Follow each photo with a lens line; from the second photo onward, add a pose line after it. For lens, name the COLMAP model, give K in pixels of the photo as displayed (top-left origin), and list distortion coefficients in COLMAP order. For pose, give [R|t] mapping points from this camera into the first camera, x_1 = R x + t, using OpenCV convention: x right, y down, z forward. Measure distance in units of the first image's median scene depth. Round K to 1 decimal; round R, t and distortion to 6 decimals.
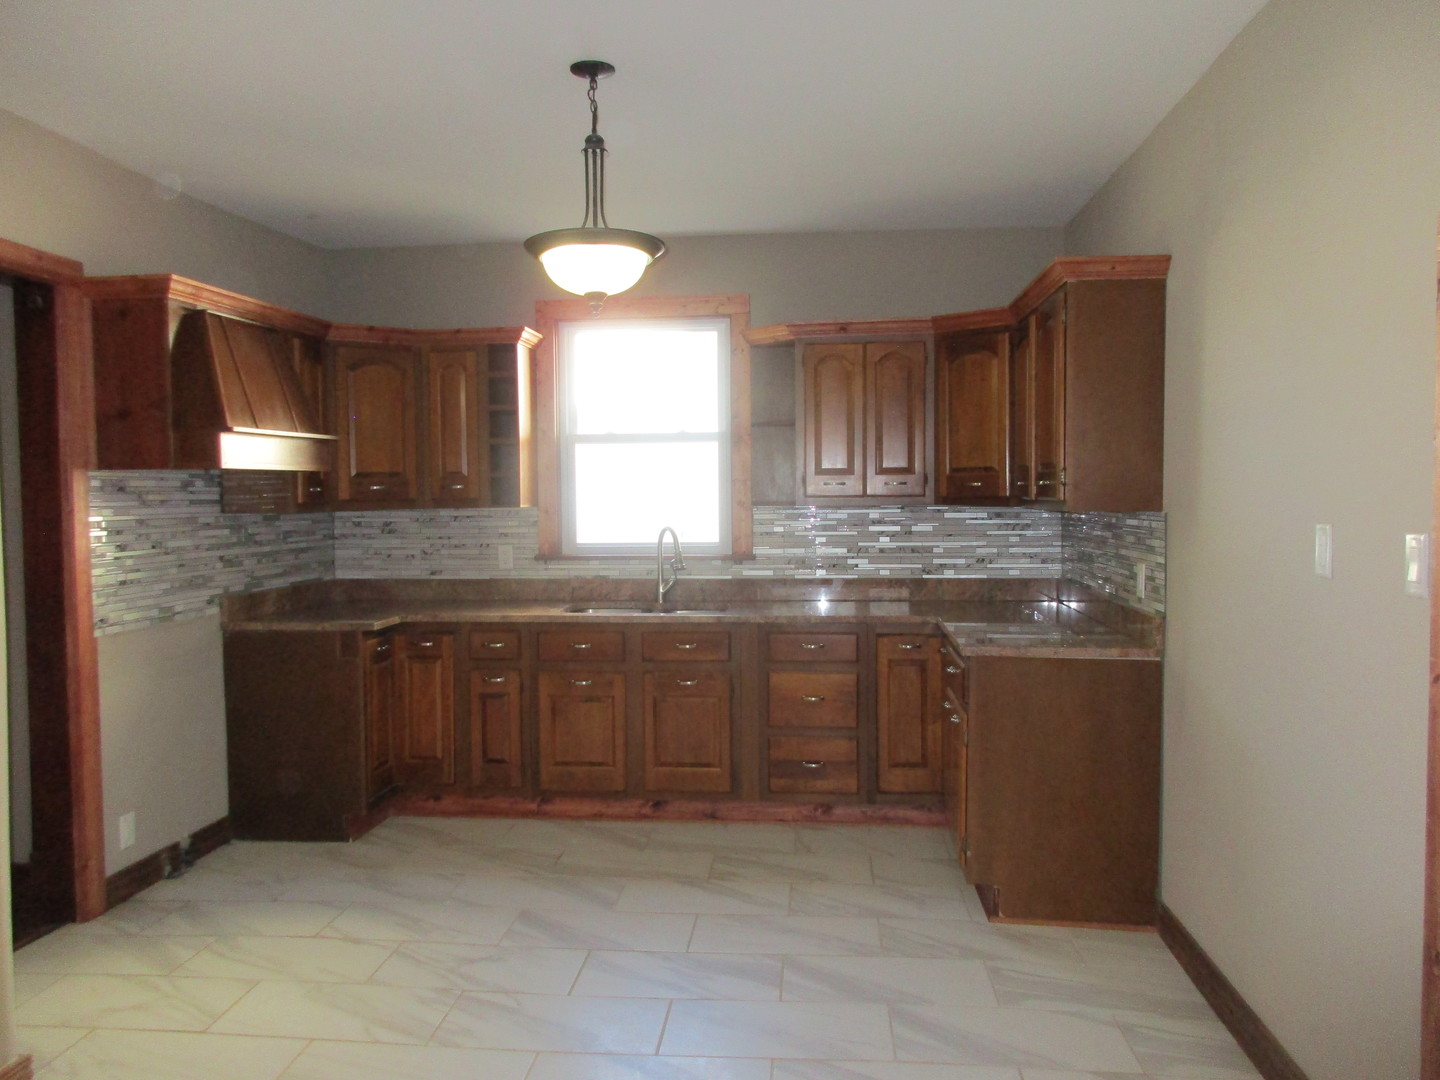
lens RADIAL K [[1066.5, 0, 712.8], [0, 1066.5, 533.1], [0, 0, 1]] dist [0.023333, -0.002877]
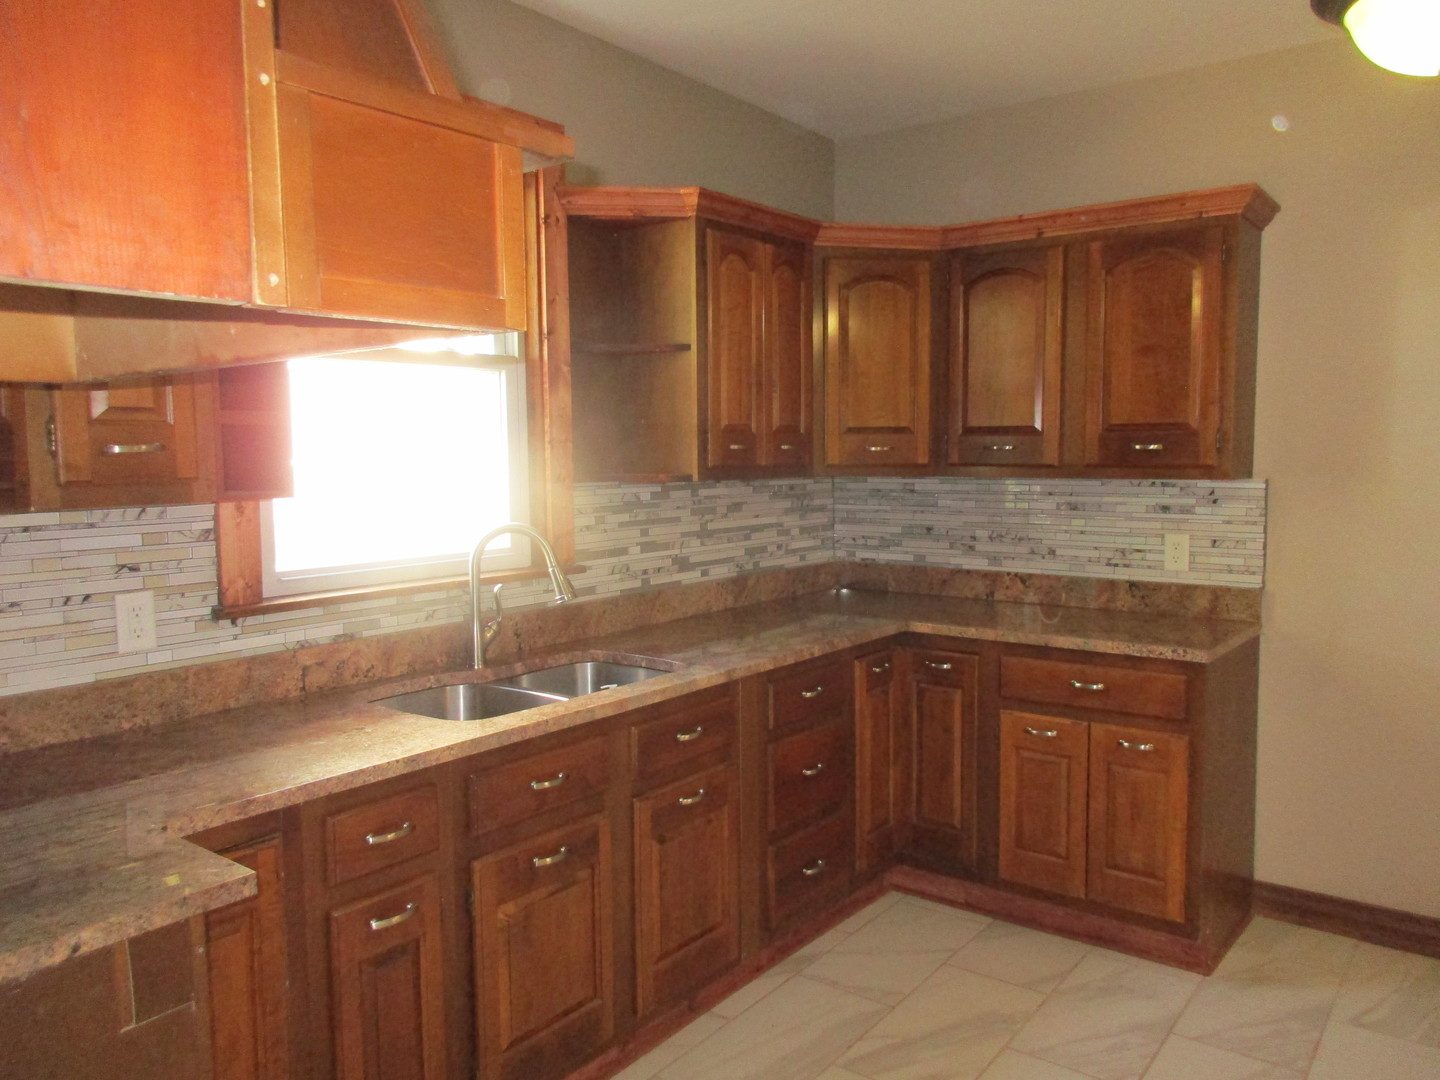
lens RADIAL K [[1066.5, 0, 721.6], [0, 1066.5, 525.8], [0, 0, 1]] dist [0.023333, -0.002877]
pose [[0.520700, -0.049981, 0.852276, -0.575686], [0.037948, 0.998653, 0.035380, -0.027399], [-0.852896, 0.013920, 0.521895, 0.800916]]
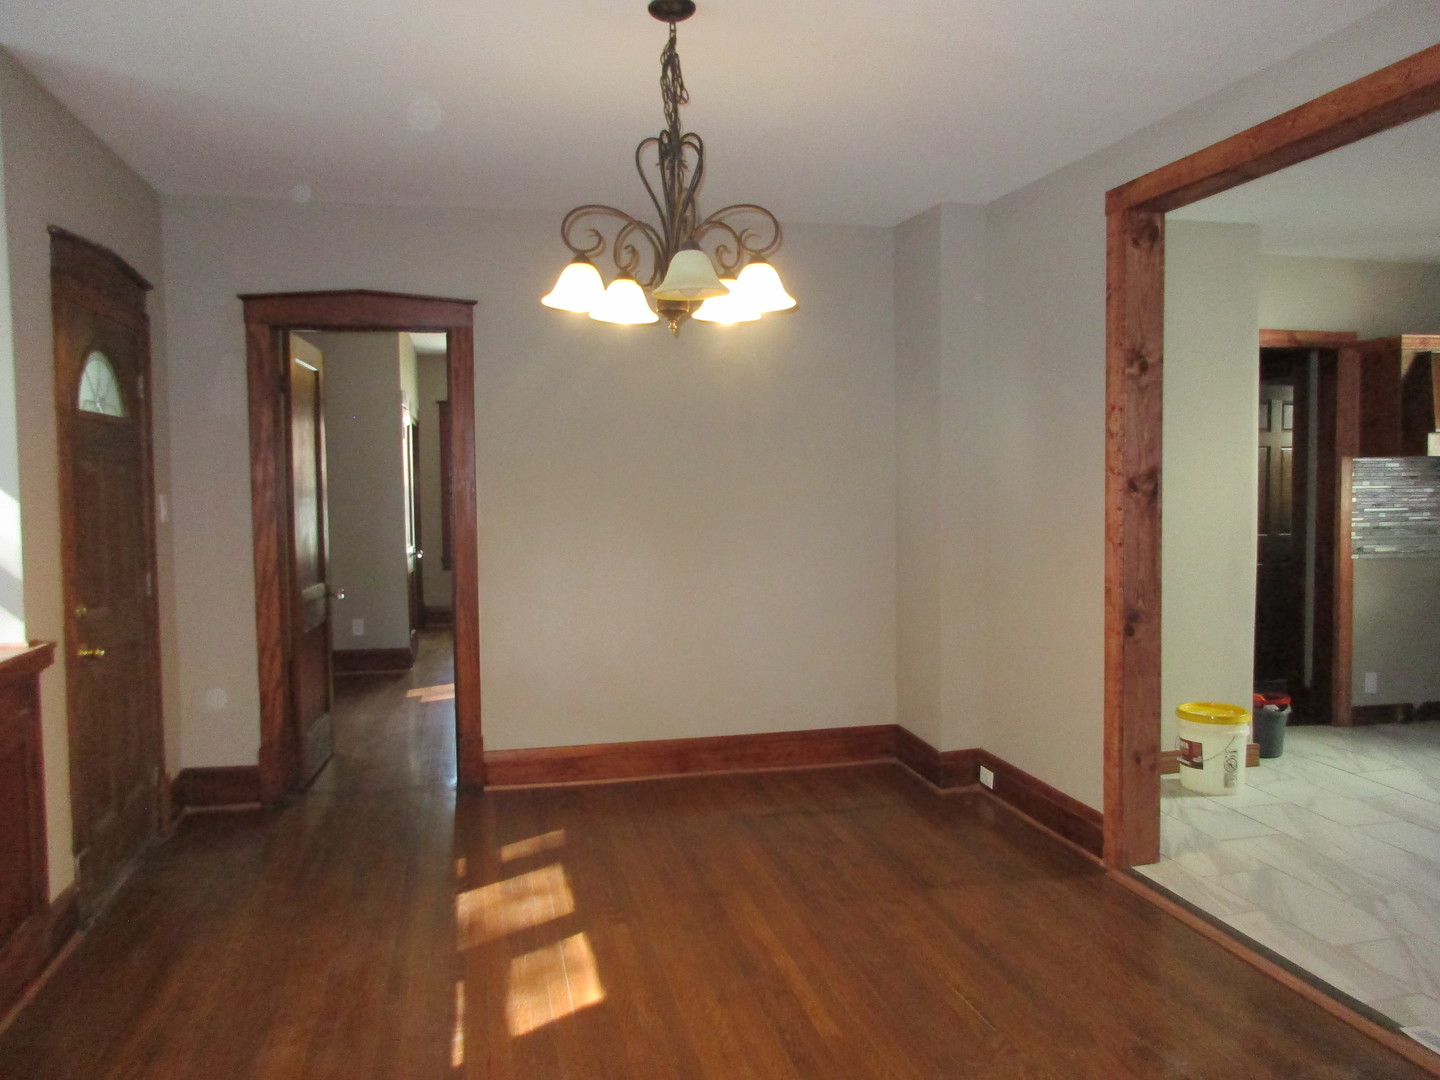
lens RADIAL K [[1066.5, 0, 719.2], [0, 1066.5, 530.4], [0, 0, 1]] dist [0.023333, -0.002877]
pose [[0.334801, 0.057476, -0.940534, 0.643075], [-0.029190, 0.998292, 0.050615, -0.001873], [0.941837, 0.010508, 0.335907, -0.465510]]
